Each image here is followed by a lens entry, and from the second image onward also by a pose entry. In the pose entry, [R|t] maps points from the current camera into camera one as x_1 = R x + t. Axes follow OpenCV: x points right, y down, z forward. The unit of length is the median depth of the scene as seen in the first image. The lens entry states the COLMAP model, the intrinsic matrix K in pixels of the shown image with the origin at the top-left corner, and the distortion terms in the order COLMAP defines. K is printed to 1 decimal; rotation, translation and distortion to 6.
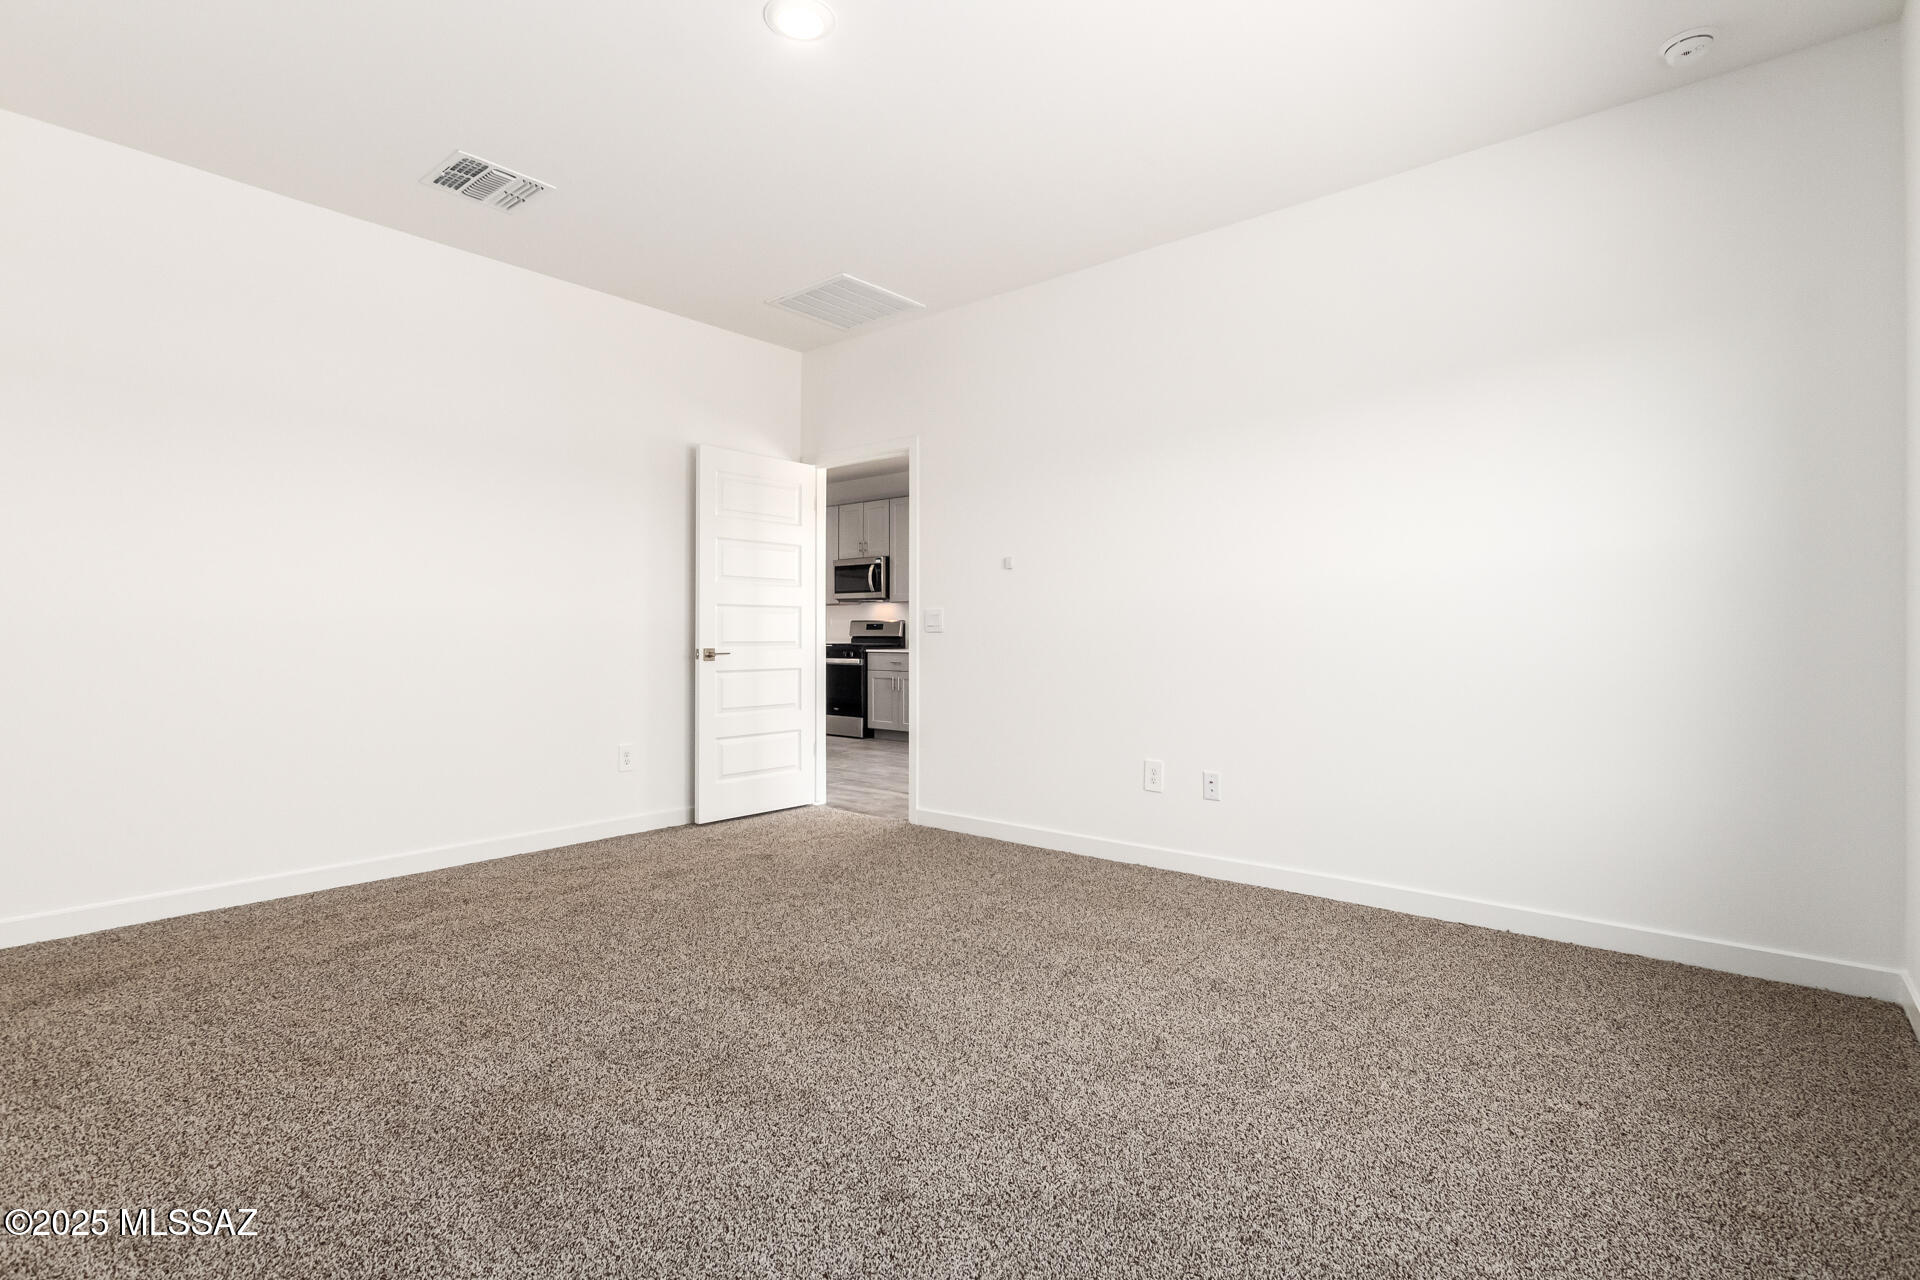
lens RADIAL K [[907.9, 0, 969.6], [0, 907.9, 644.0], [0, 0, 1]] dist [0.017006, -0.008354]
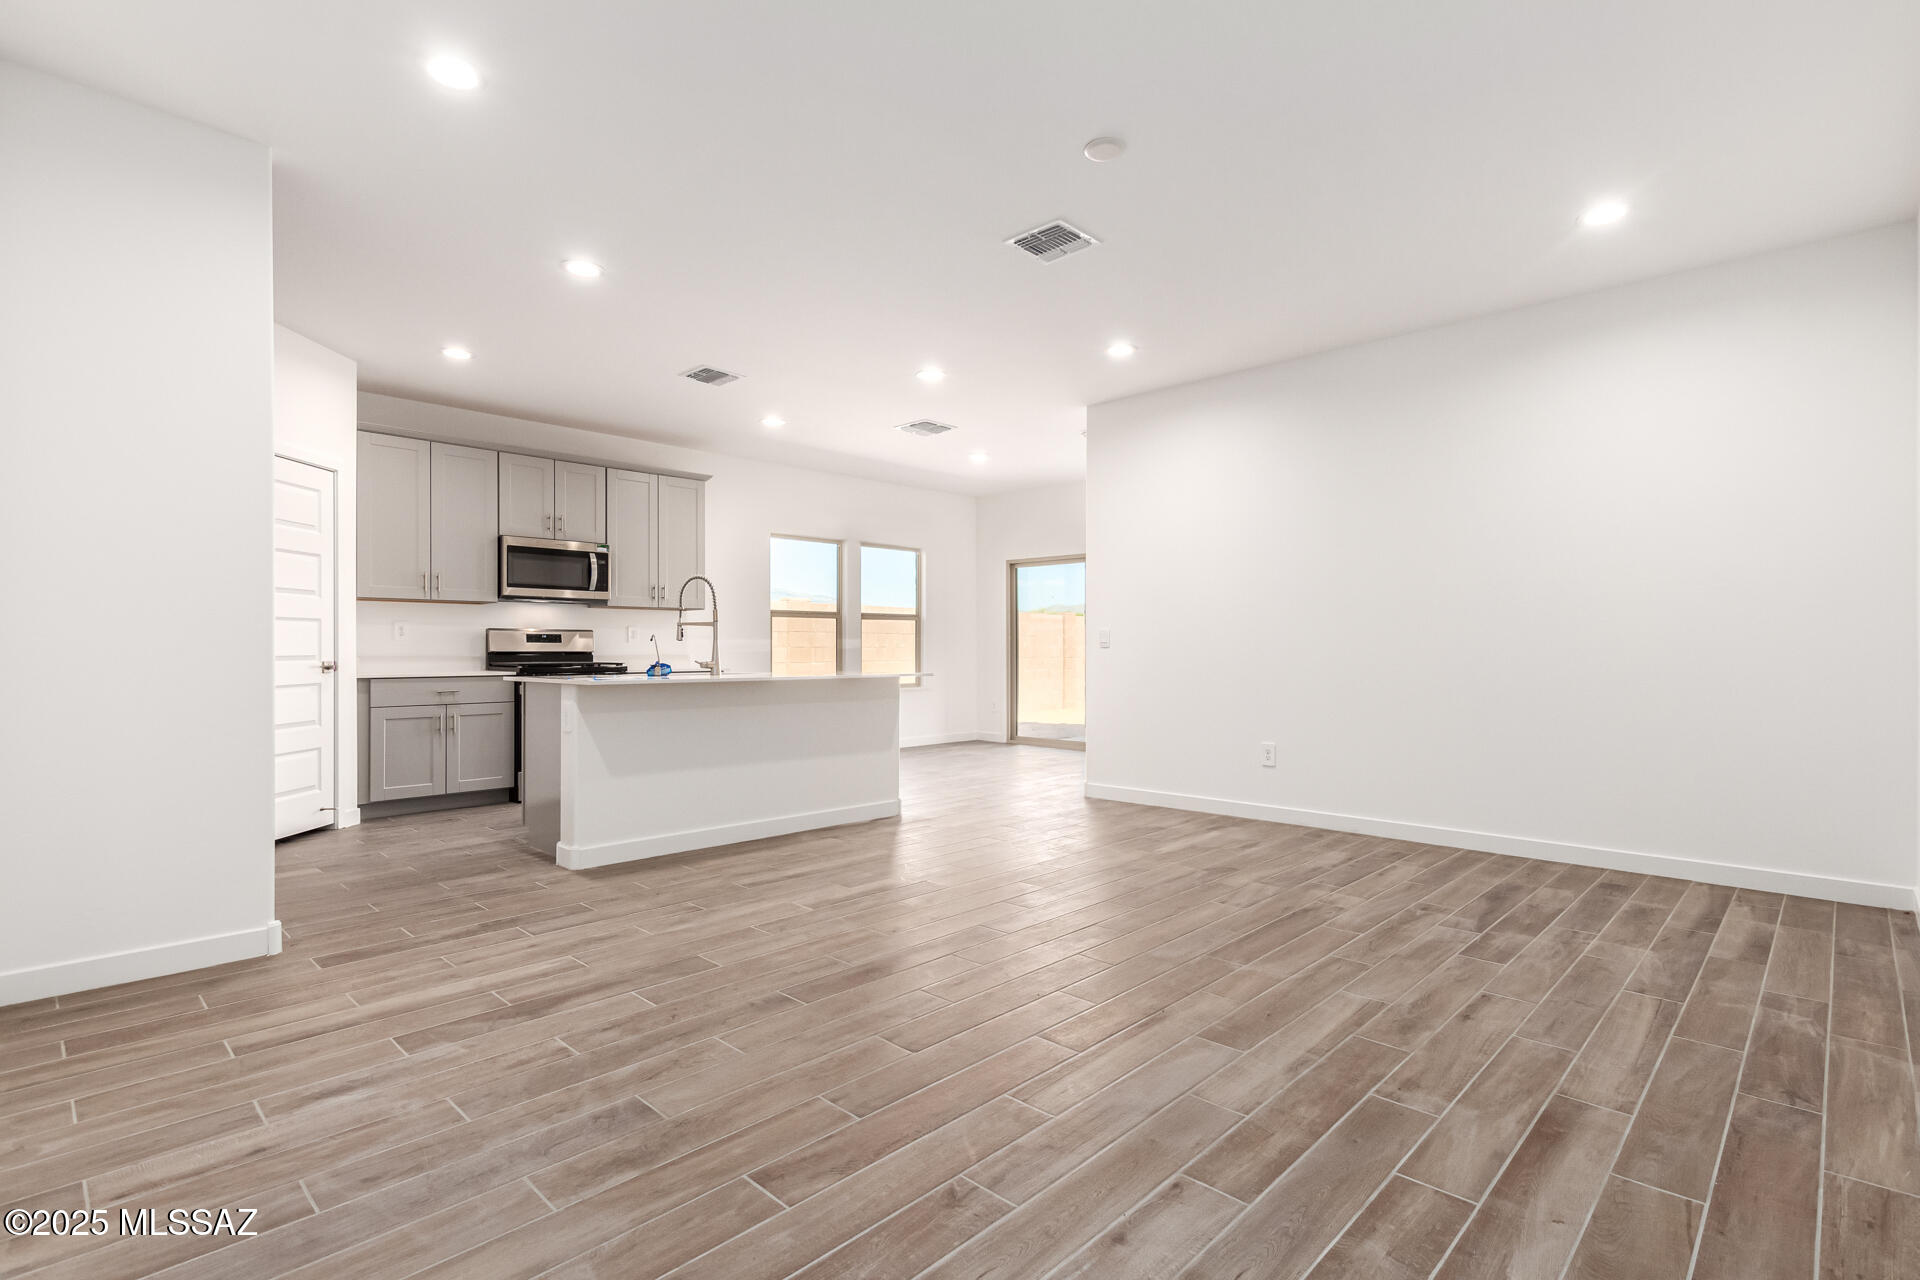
lens RADIAL K [[907.9, 0, 969.6], [0, 907.9, 644.0], [0, 0, 1]] dist [0.017006, -0.008354]
pose [[0.077137, 0.001450, 0.997019, -0.811697], [0.010326, 0.999944, -0.002253, -0.009959], [-0.996967, 0.010469, 0.077118, 0.645201]]
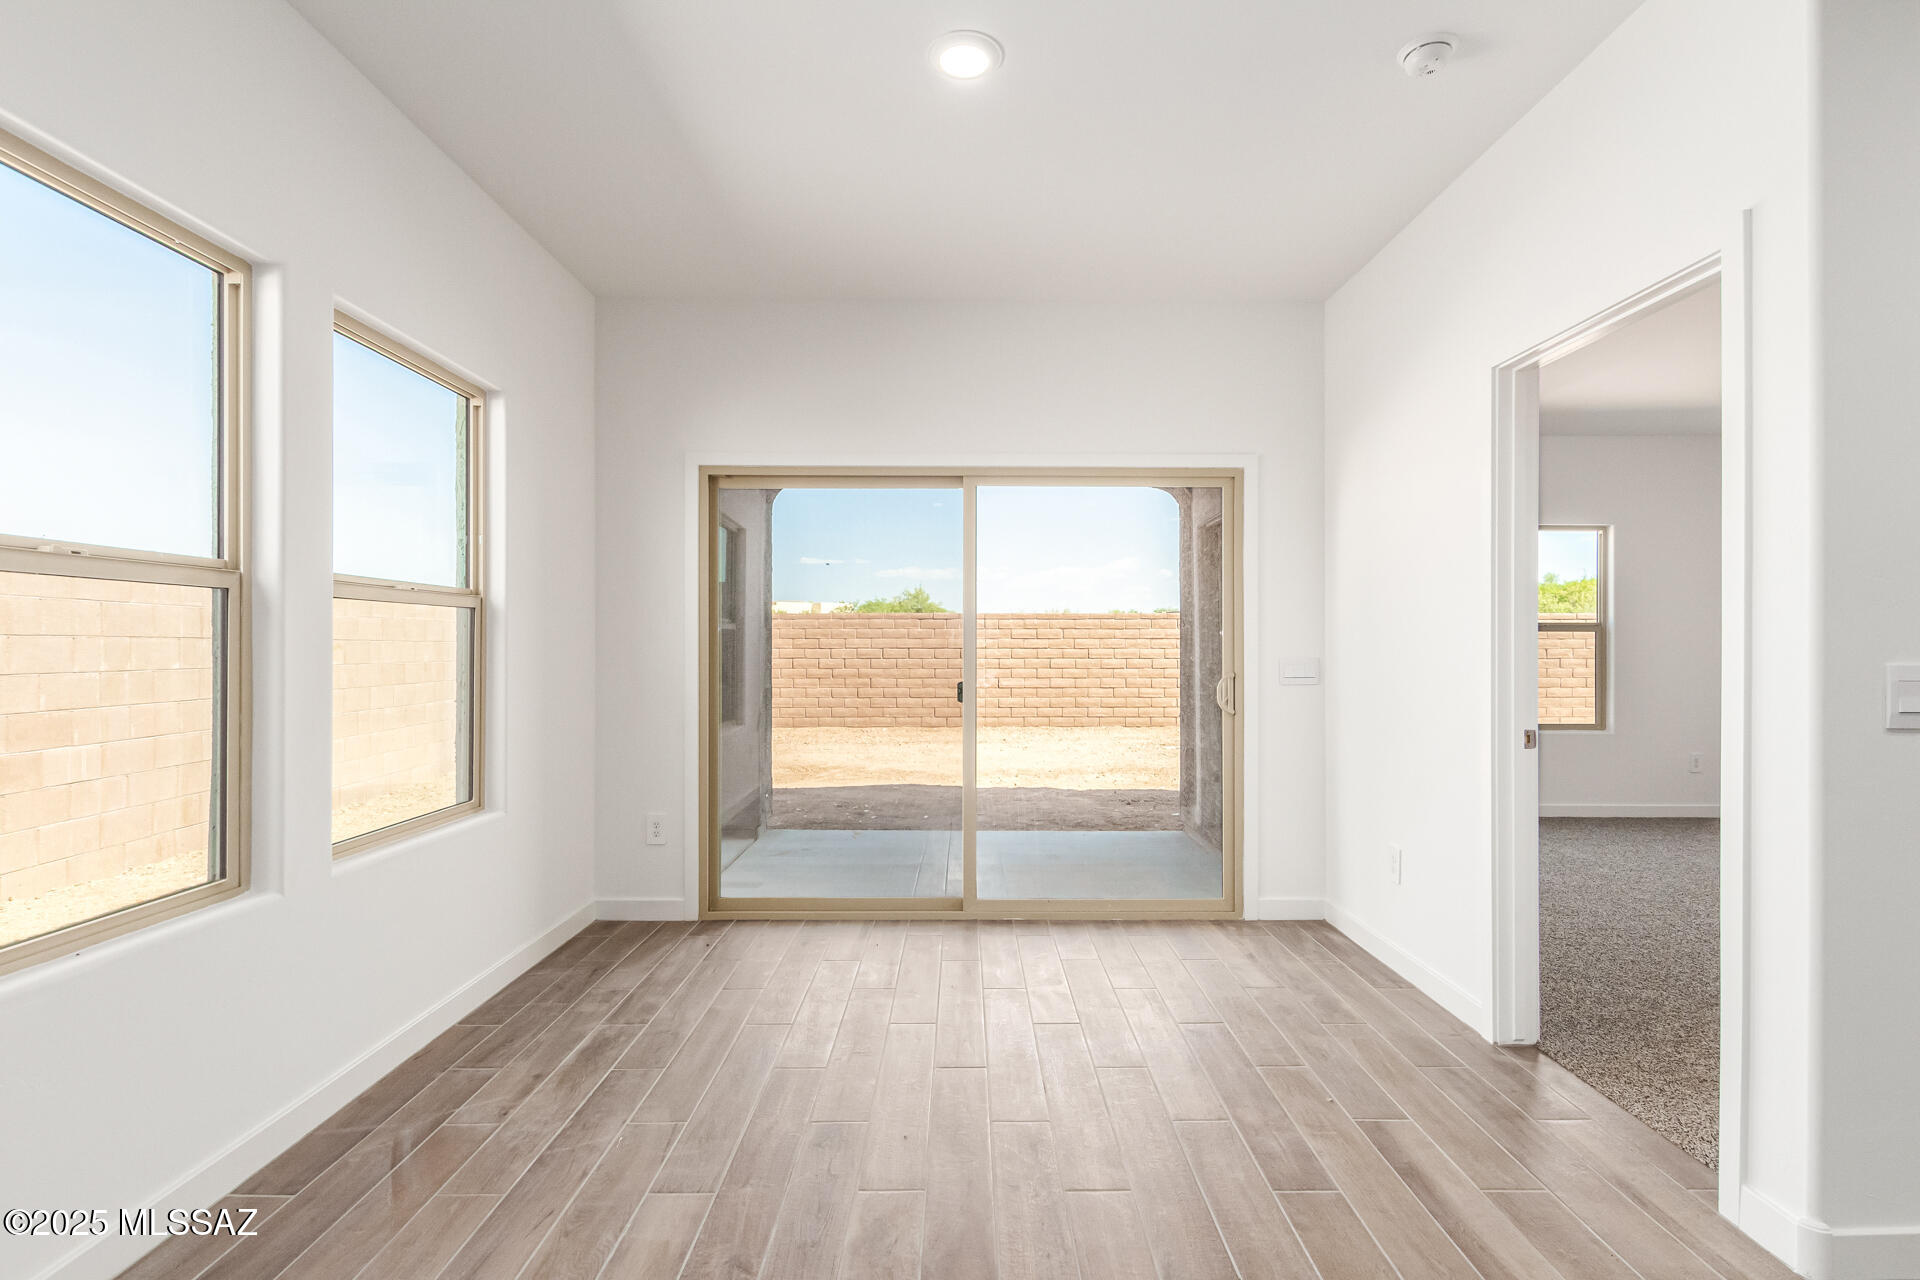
lens RADIAL K [[916.4, 0, 969.7], [0, 916.4, 642.6], [0, 0, 1]] dist [0.019612, -0.010005]
pose [[-0.639109, 0.001563, 0.769114, -0.145969], [0.004184, 0.999990, 0.001444, -0.027052], [-0.769105, 0.004141, -0.639109, 0.867208]]
